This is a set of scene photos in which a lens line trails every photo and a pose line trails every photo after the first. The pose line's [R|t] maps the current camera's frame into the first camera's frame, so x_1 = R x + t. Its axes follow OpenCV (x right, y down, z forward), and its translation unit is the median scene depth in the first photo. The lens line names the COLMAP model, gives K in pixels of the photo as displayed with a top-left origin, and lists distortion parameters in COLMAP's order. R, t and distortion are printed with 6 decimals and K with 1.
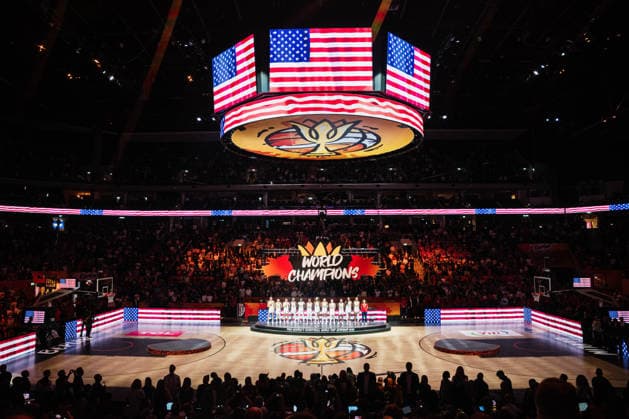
lens RADIAL K [[427.2, 0, 314.5], [0, 427.2, 209.5], [0, 0, 1]] dist [-0.075112, 0.000072]
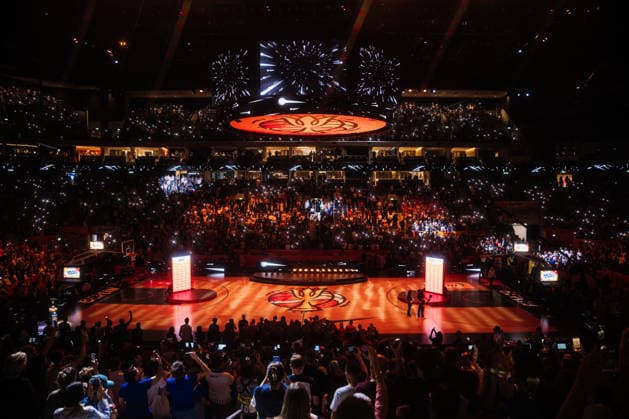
lens RADIAL K [[427.2, 0, 314.5], [0, 427.2, 209.5], [0, 0, 1]] dist [-0.075112, 0.000072]
pose [[0.999974, 0.005744, -0.004375, 0.044653], [-0.005067, 0.989922, 0.141523, -0.102215], [0.005144, -0.141497, 0.989925, -0.192614]]
